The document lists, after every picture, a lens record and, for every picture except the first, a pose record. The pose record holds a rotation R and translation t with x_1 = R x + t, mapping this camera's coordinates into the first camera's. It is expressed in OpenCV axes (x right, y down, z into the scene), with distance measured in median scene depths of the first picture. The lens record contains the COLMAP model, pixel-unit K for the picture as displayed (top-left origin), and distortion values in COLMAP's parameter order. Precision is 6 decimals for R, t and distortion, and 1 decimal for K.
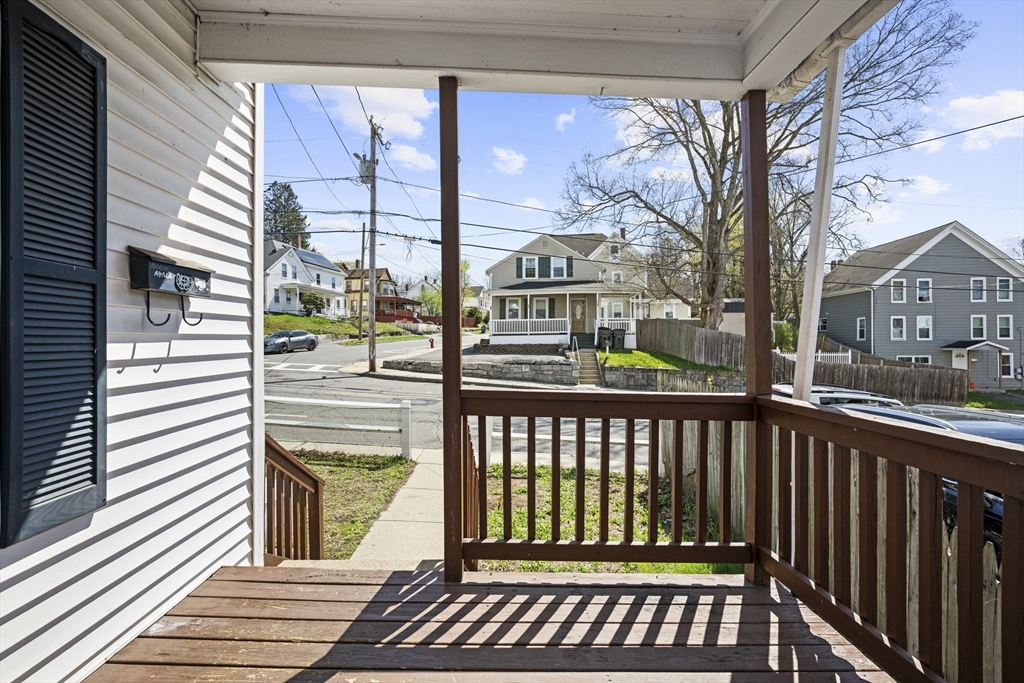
lens RADIAL K [[469.5, 0, 515.2], [0, 469.5, 342.0], [0, 0, 1]] dist [-0.005545, -0.000111]
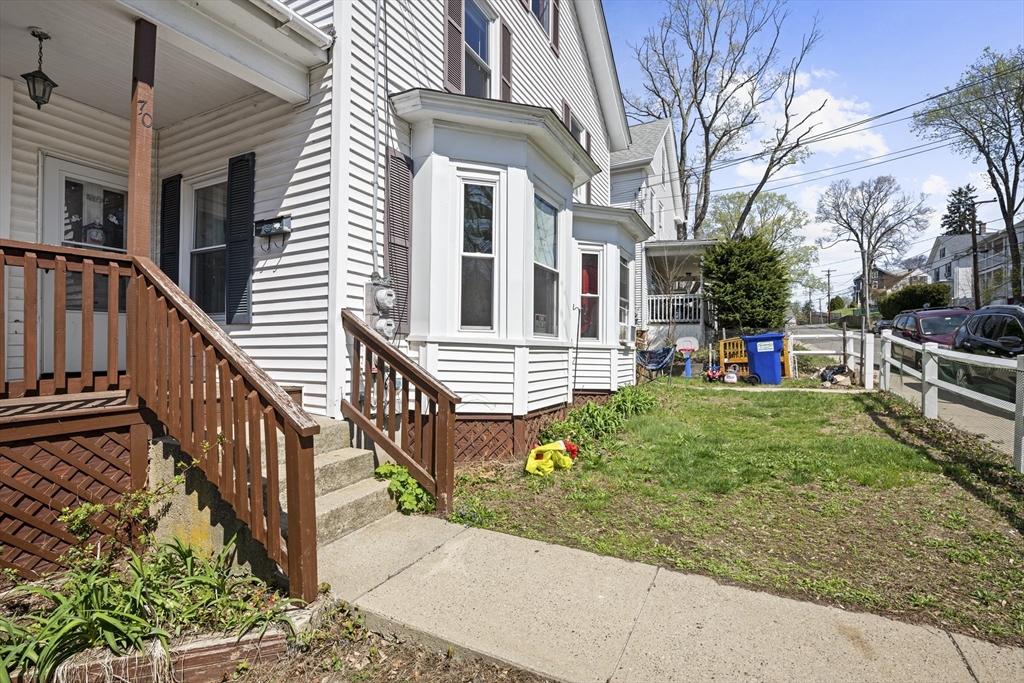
lens RADIAL K [[469.5, 0, 512.0], [0, 469.5, 342.1], [0, 0, 1]] dist [-0.005545, -0.000111]
pose [[-0.493108, -0.011585, -0.869891, 0.577085], [0.000134, 0.999910, -0.013392, 0.424714], [0.869968, -0.006721, -0.493062, 3.102649]]
